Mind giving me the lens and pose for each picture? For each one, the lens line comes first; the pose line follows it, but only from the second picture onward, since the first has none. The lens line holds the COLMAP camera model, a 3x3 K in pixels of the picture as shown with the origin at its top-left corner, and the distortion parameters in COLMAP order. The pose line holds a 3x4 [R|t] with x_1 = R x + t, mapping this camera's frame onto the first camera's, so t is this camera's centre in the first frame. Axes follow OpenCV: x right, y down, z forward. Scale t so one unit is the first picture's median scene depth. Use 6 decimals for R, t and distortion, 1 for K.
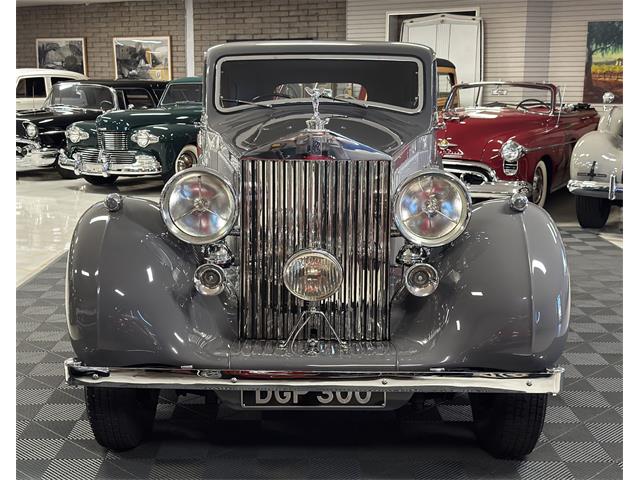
lens RADIAL K [[869.4, 0, 320.0], [0, 869.4, 240.0], [0, 0, 1]] dist [0.009253, -0.061216]
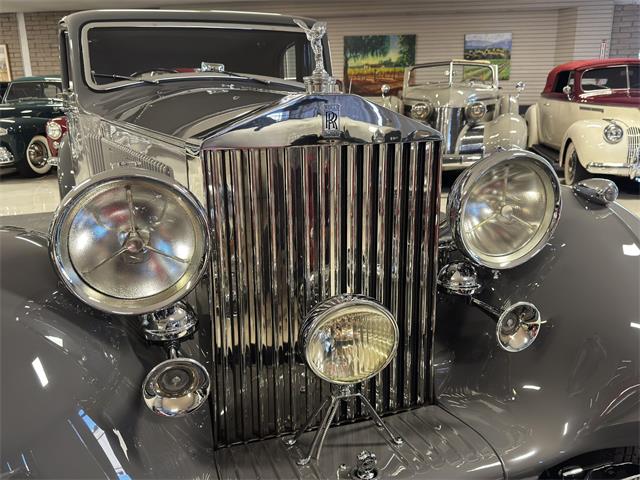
lens RADIAL K [[537.5, 0, 320.0], [0, 537.5, 240.0], [0, 0, 1]] dist [-0.001802, -0.020091]
pose [[0.940920, -0.096484, 0.324592, -0.045427], [0.066719, 0.992582, 0.101637, -0.021491], [-0.331990, -0.073976, 0.940378, 0.218337]]
